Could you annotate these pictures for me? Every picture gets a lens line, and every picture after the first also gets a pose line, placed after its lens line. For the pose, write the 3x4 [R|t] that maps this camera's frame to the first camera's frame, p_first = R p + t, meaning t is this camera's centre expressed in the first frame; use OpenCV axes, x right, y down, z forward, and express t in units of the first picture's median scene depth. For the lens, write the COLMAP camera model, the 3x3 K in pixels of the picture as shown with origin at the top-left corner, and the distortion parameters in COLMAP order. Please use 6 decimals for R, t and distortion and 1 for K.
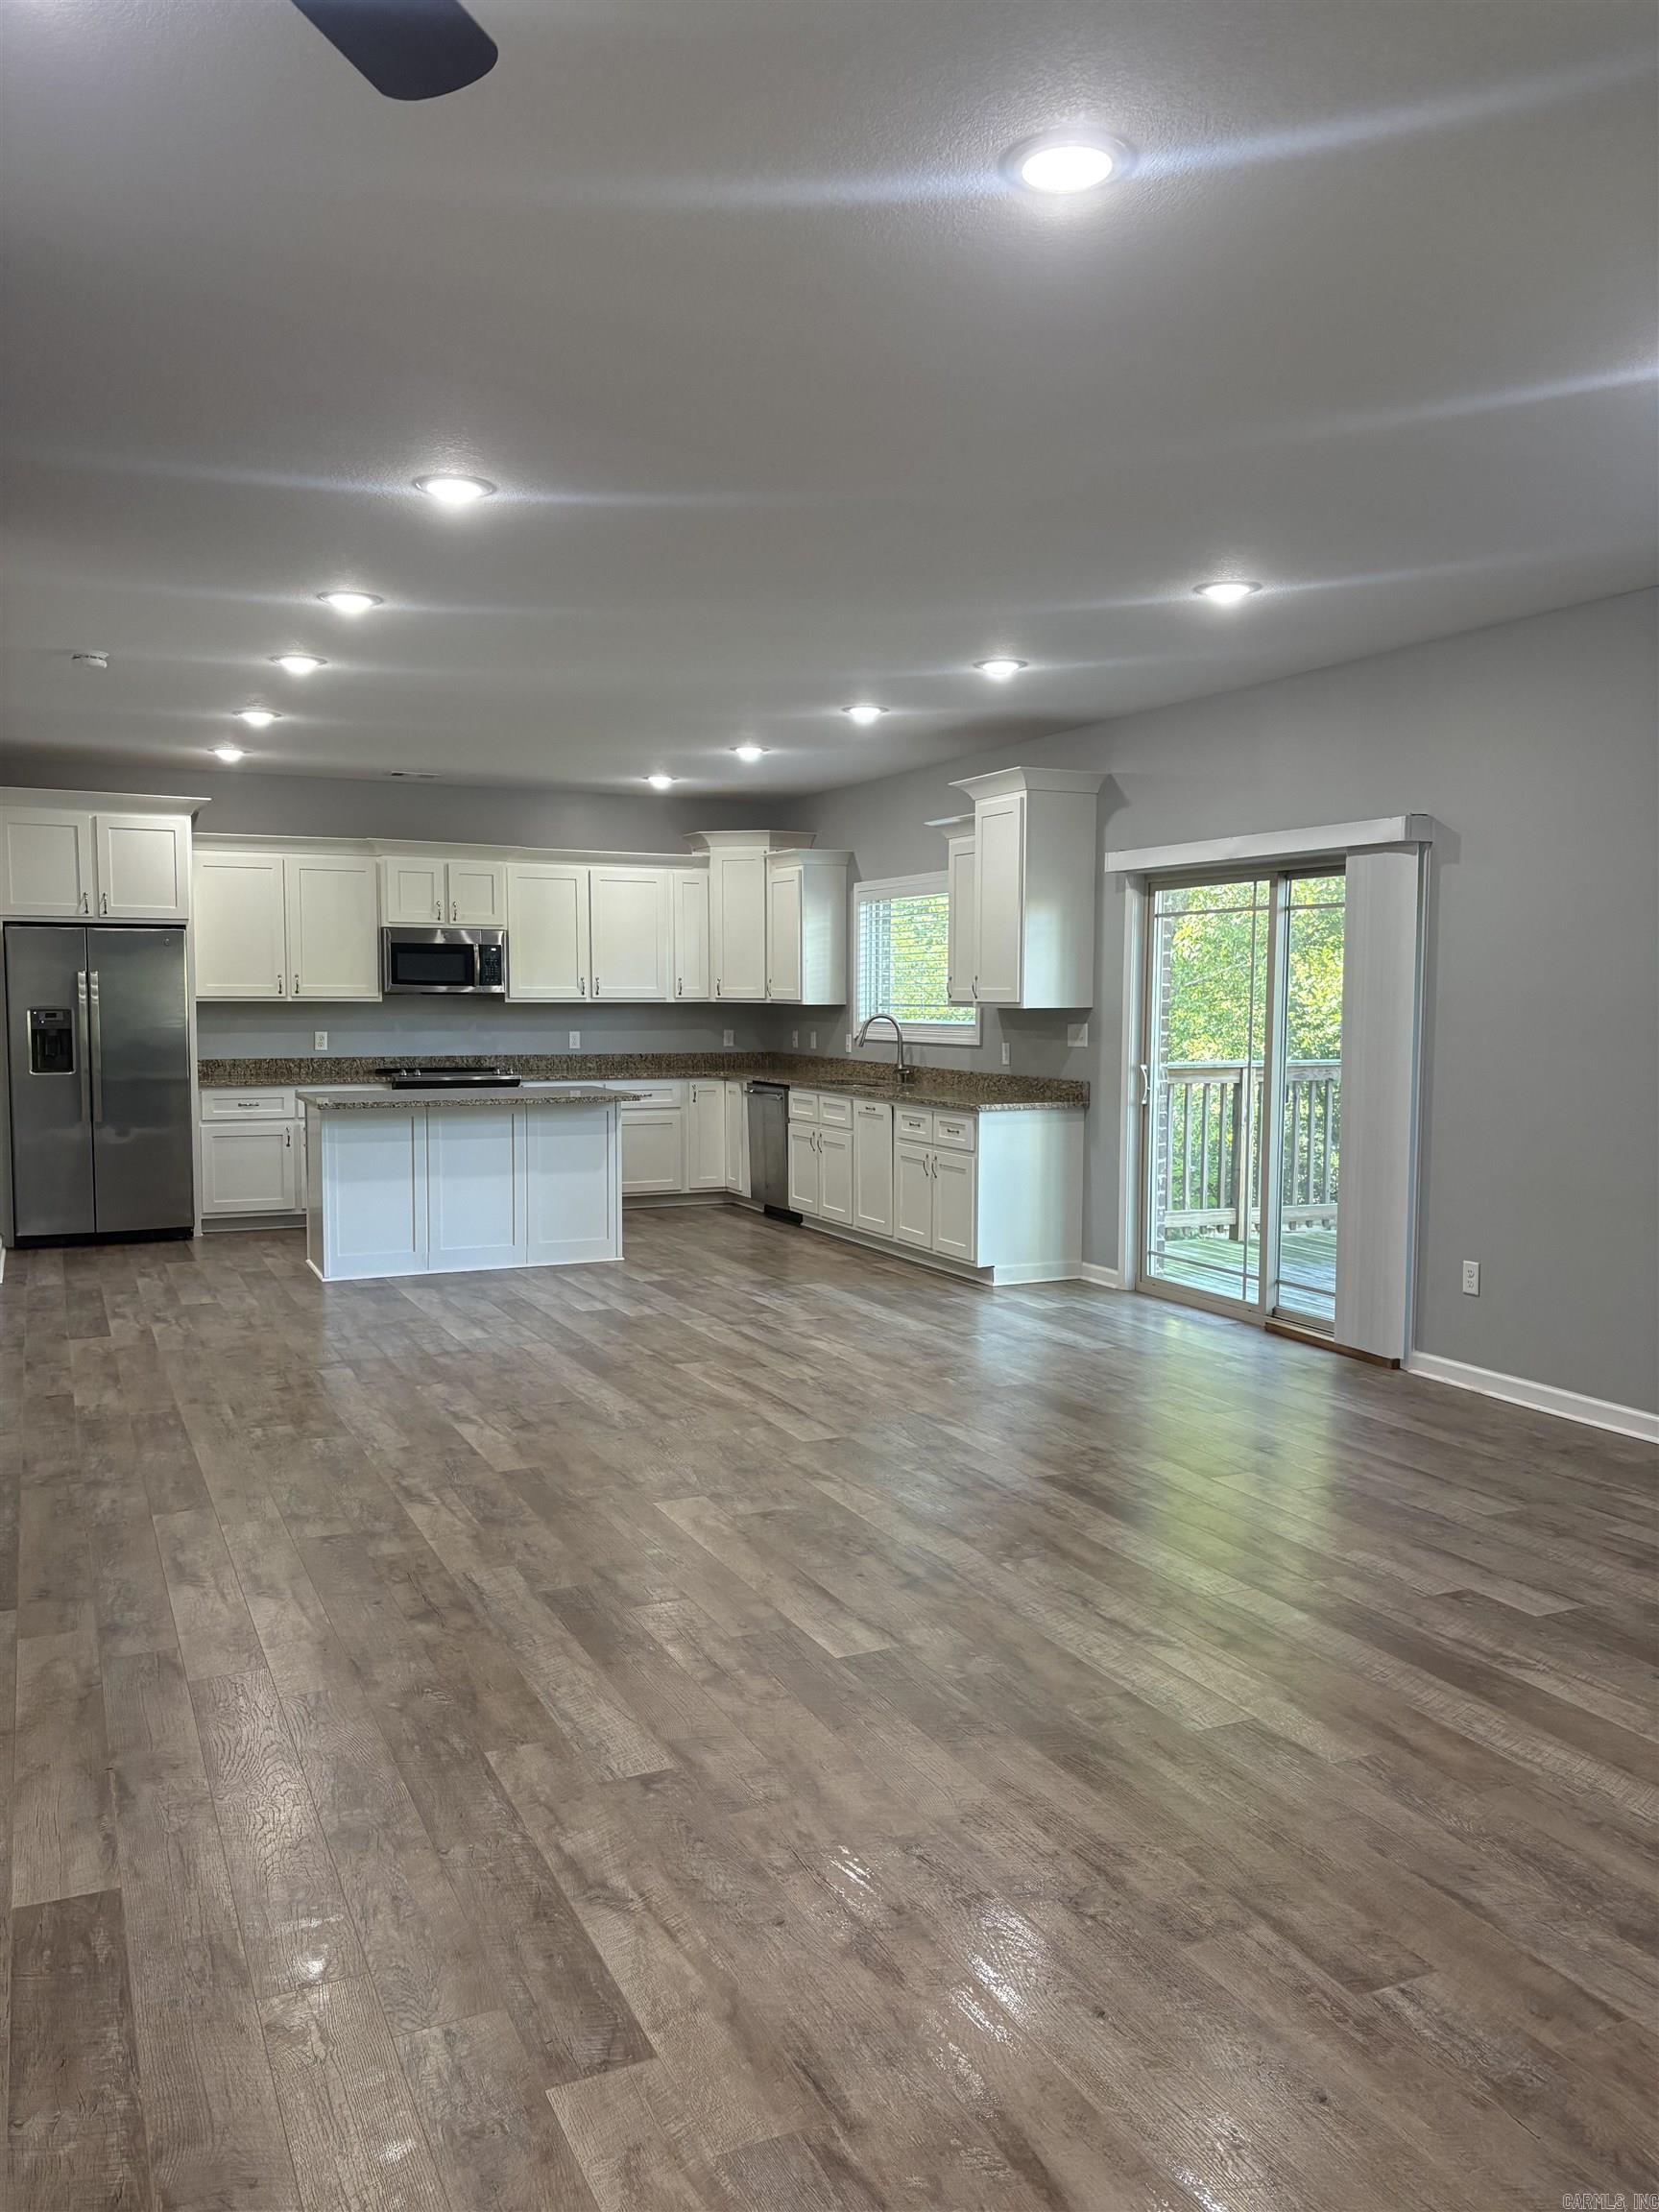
lens RADIAL K [[1678.4, 0, 835.0], [0, 1678.4, 1103.8], [0, 0, 1]] dist [0.042390, -0.043968]
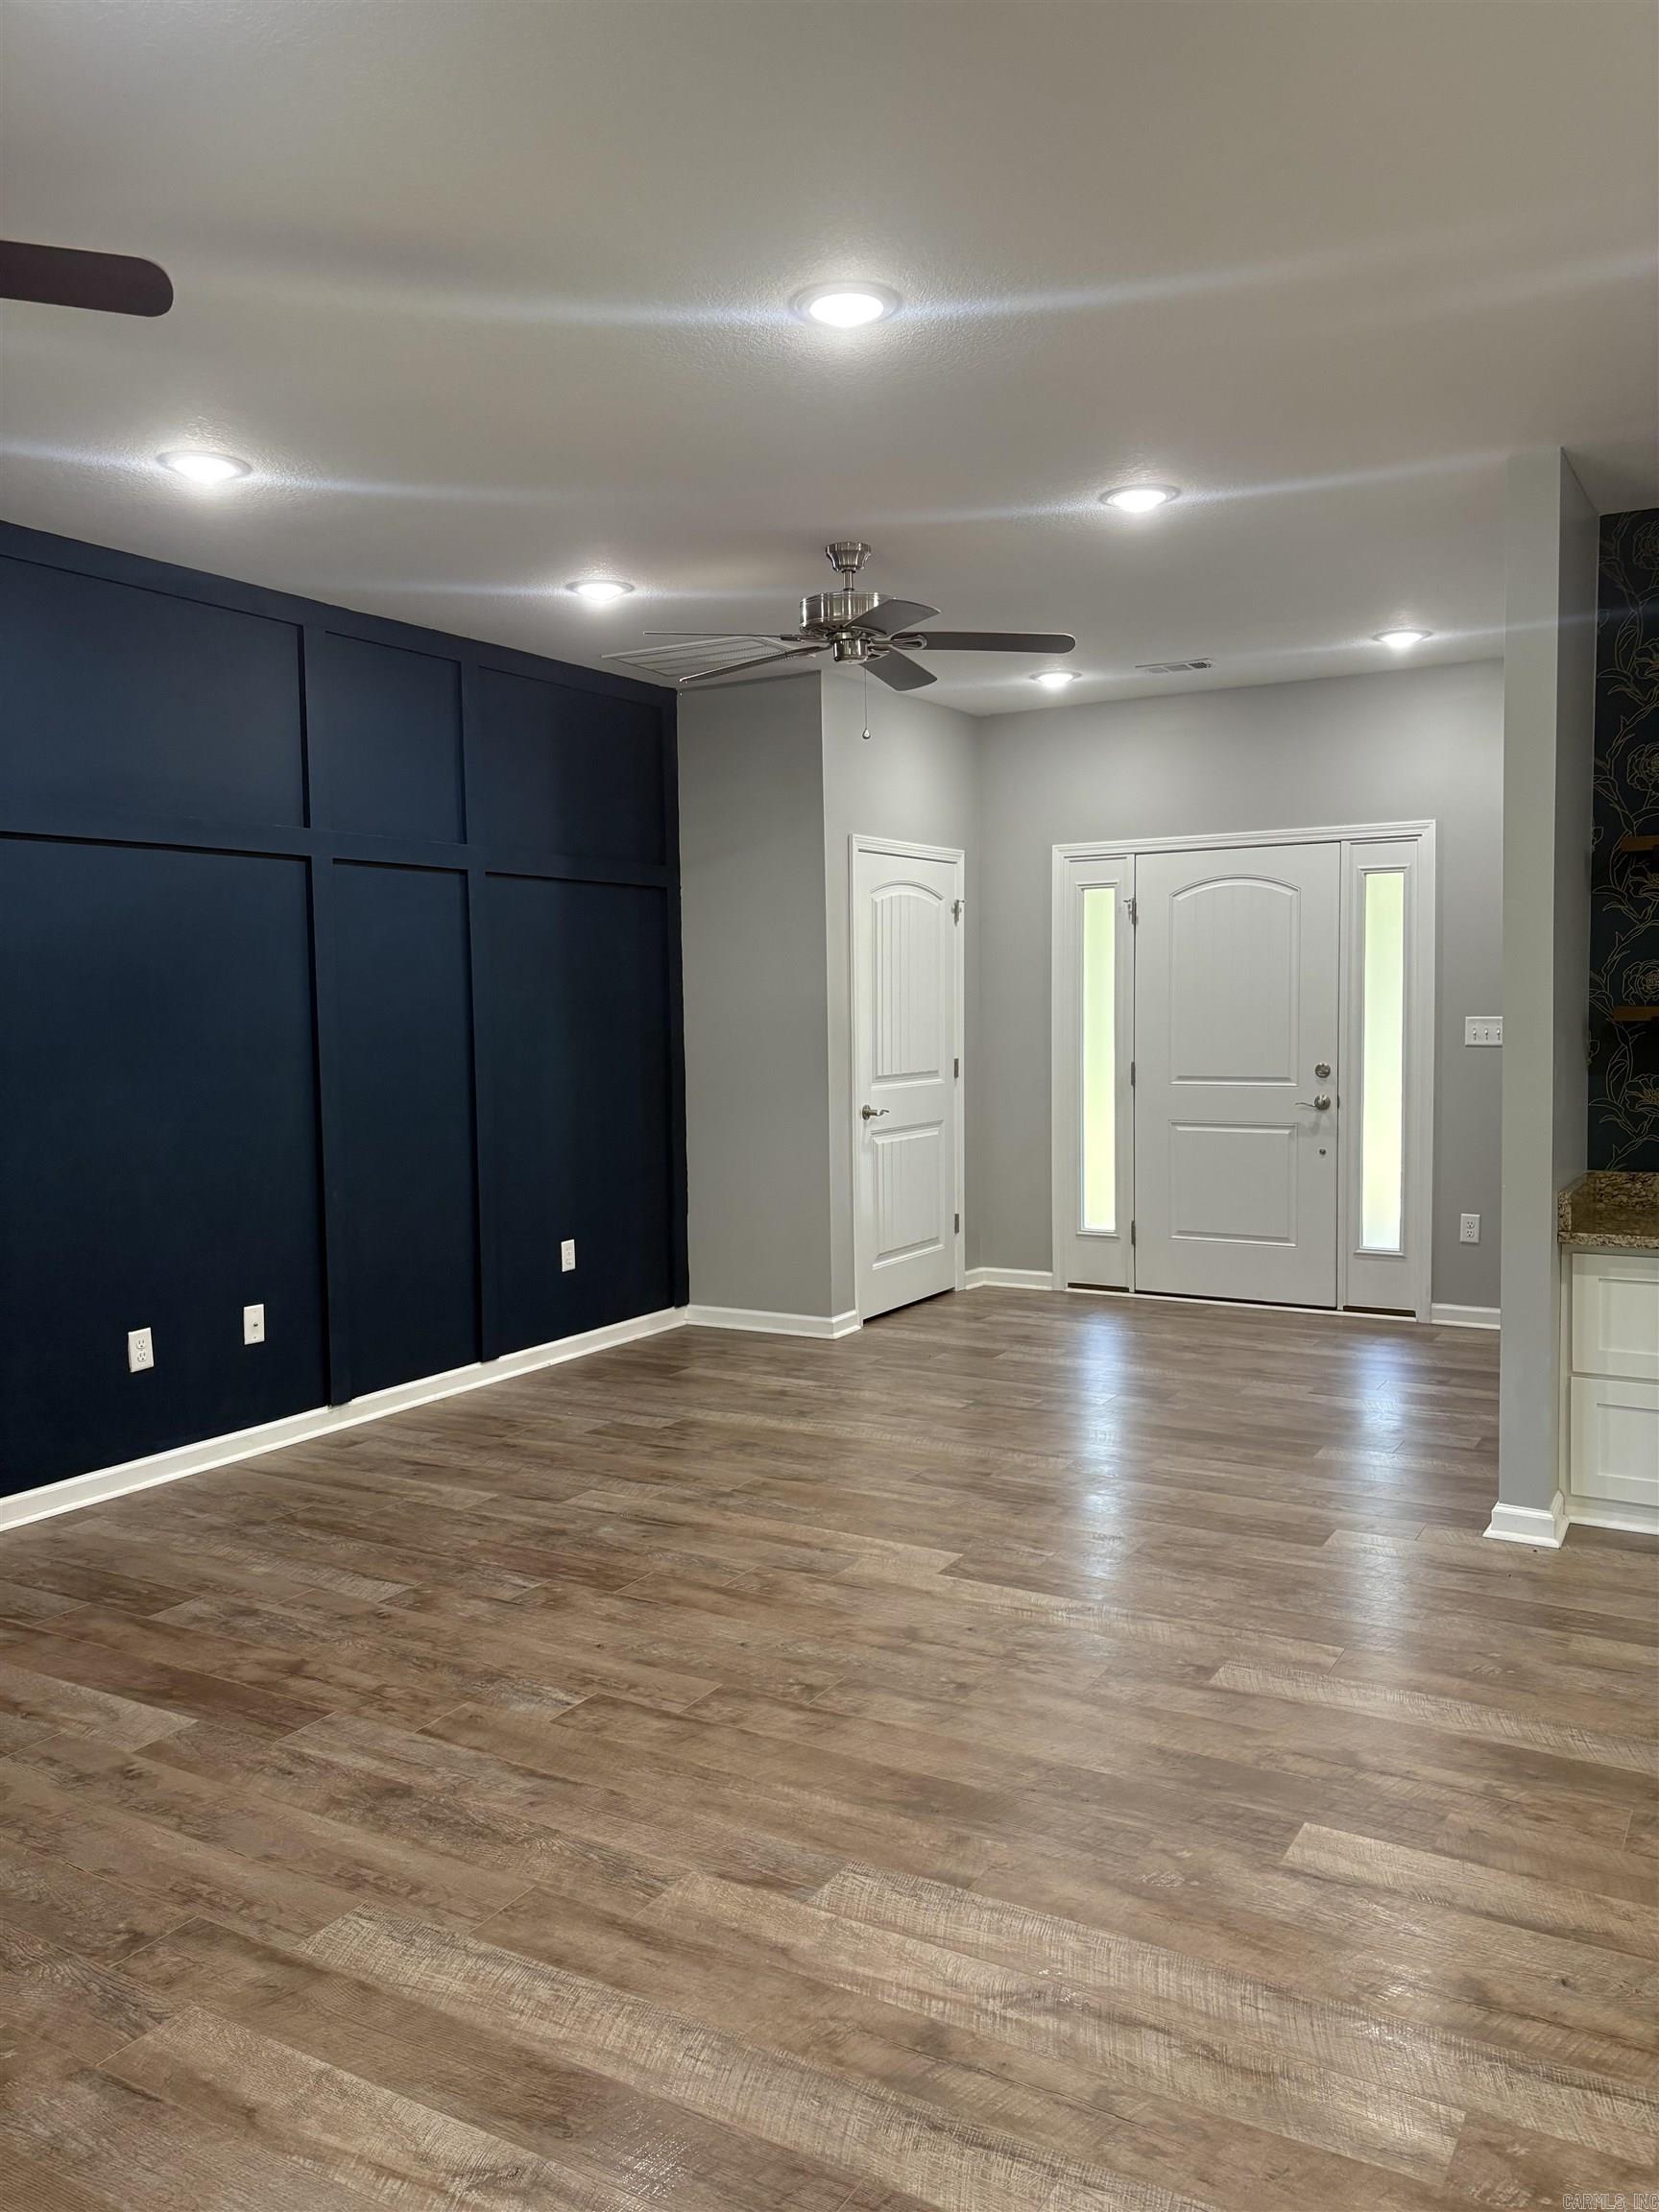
lens RADIAL K [[1678.4, 0, 835.0], [0, 1678.4, 1103.8], [0, 0, 1]] dist [0.042390, -0.043968]
pose [[-0.830015, 0.049005, -0.555584, 0.586587], [-0.021593, 0.992562, 0.119809, -0.092389], [0.557323, 0.111440, -0.822783, 1.438987]]
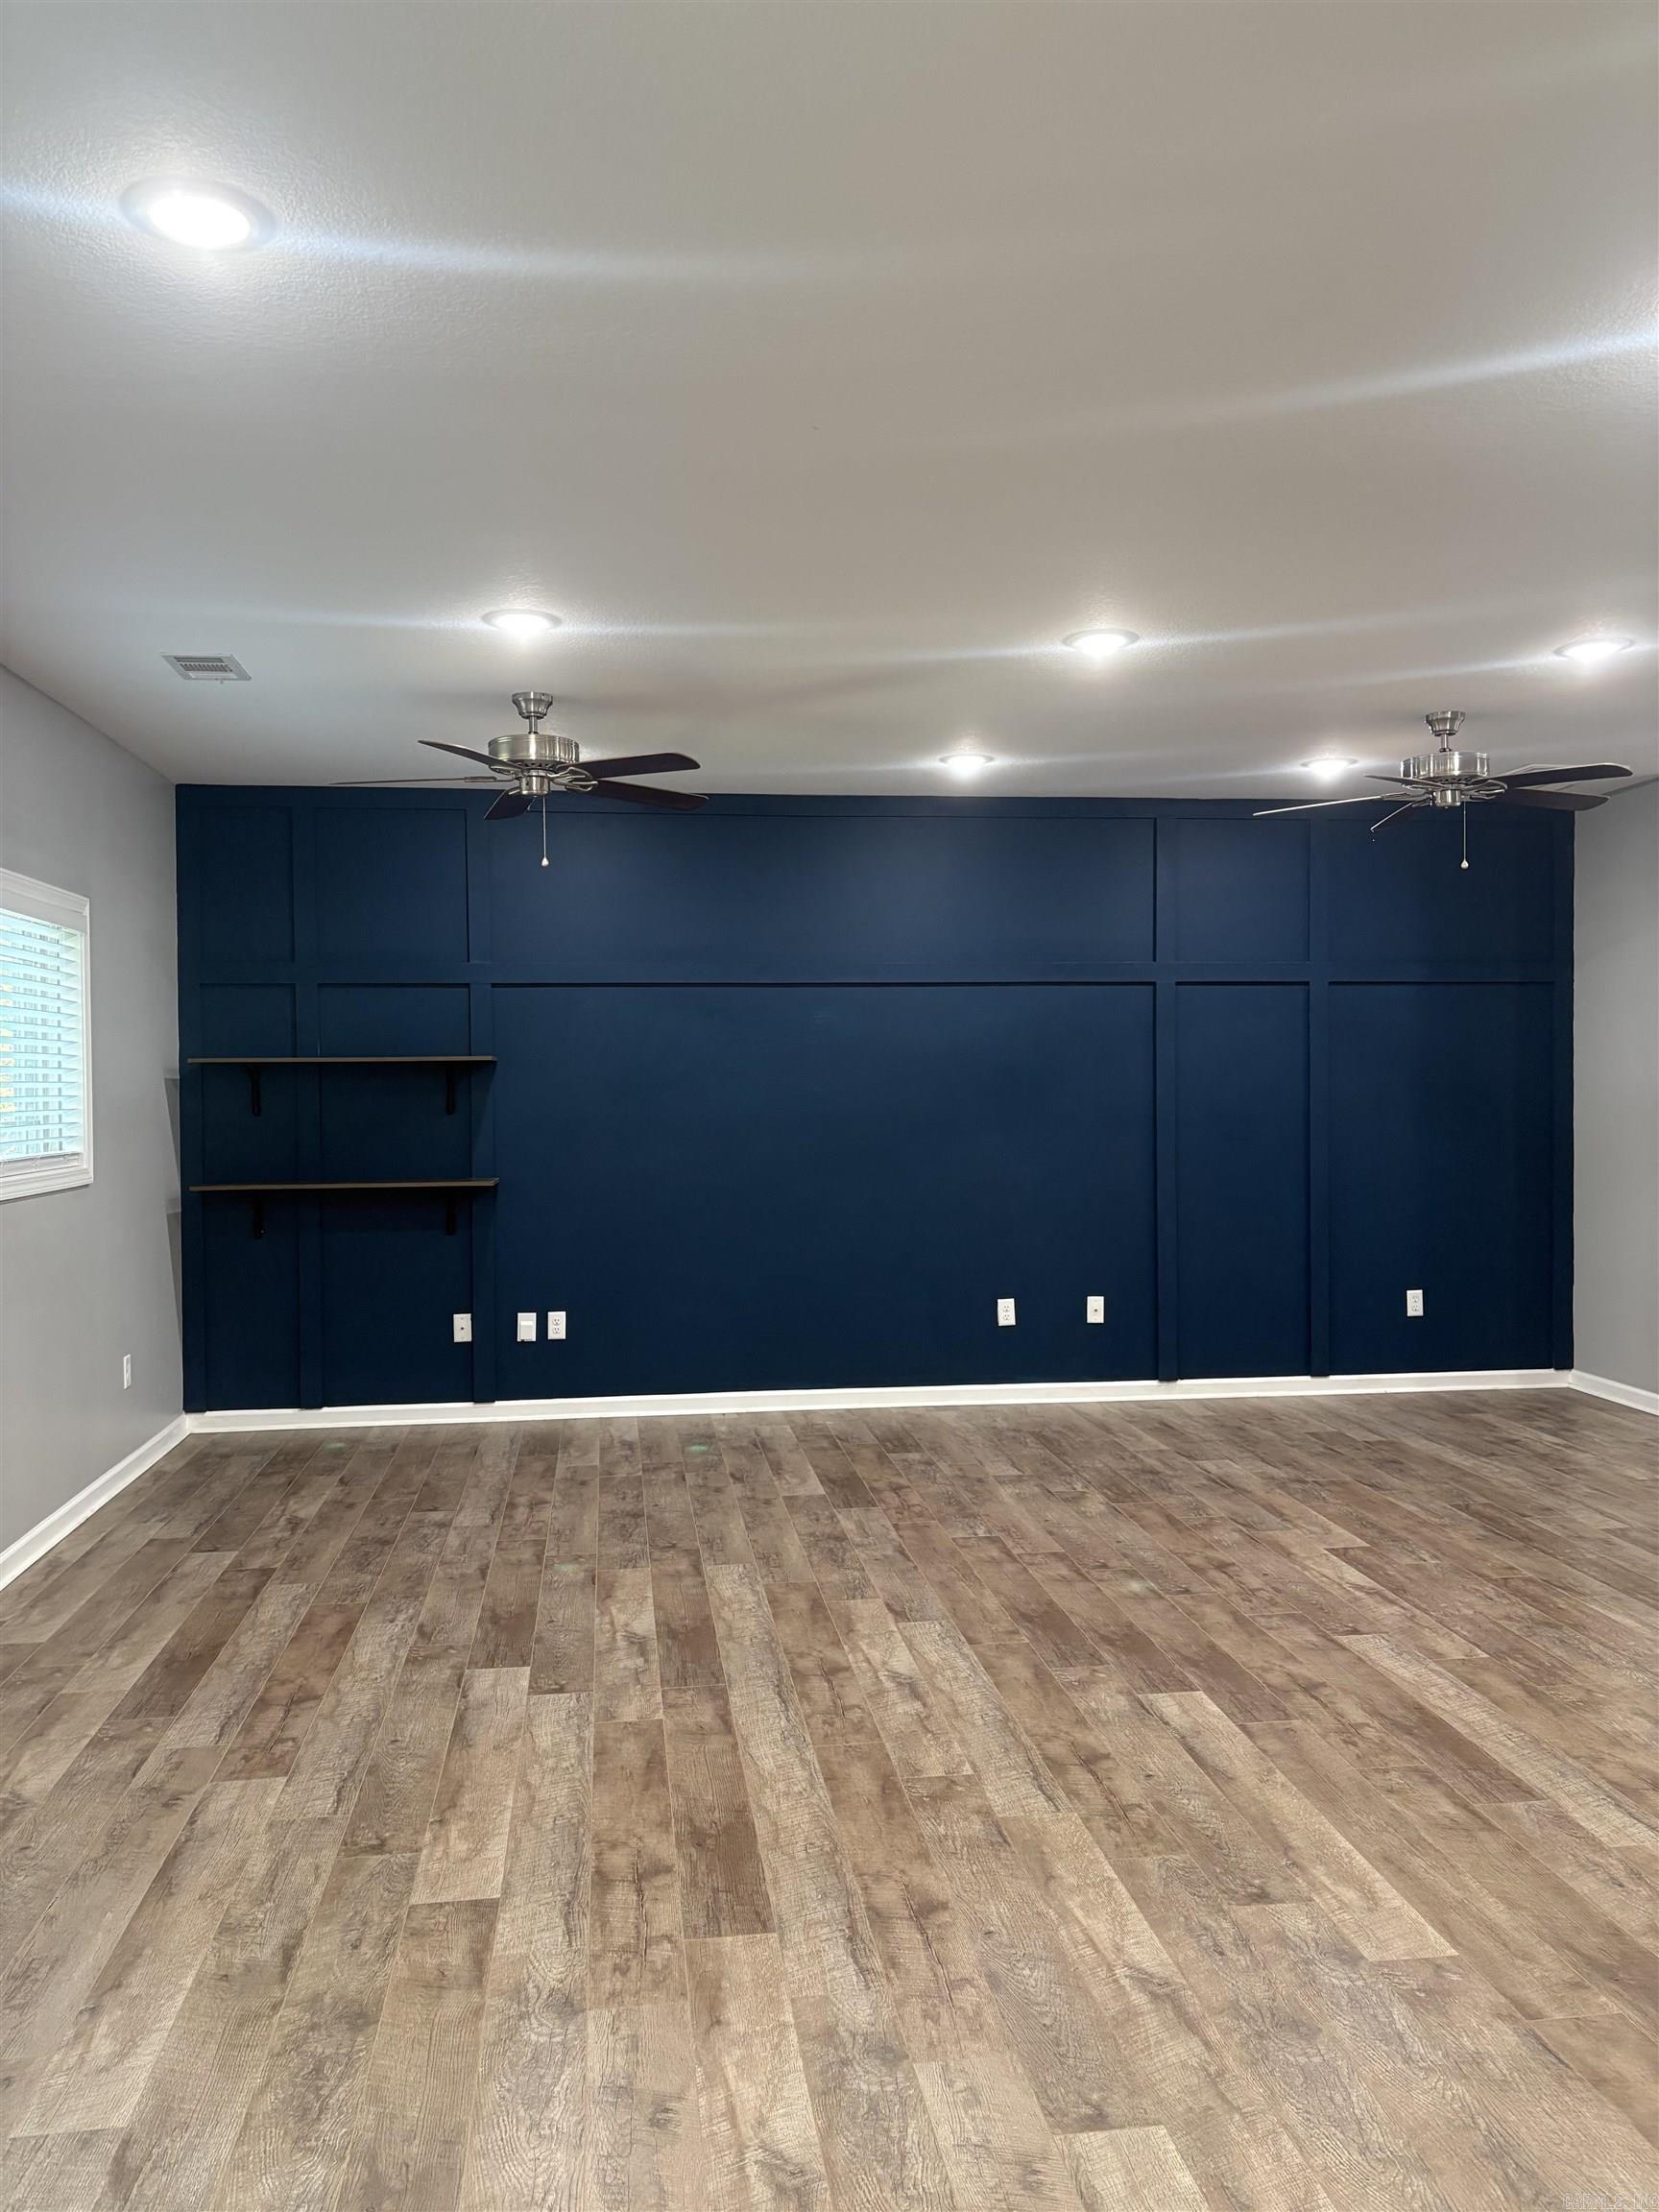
lens RADIAL K [[1678.4, 0, 835.0], [0, 1678.4, 1103.8], [0, 0, 1]] dist [0.042390, -0.043968]
pose [[-0.953375, -0.000236, 0.301790, -0.099909], [0.024506, 0.996637, 0.078196, -0.140200], [-0.300793, 0.081946, -0.950162, 2.013282]]
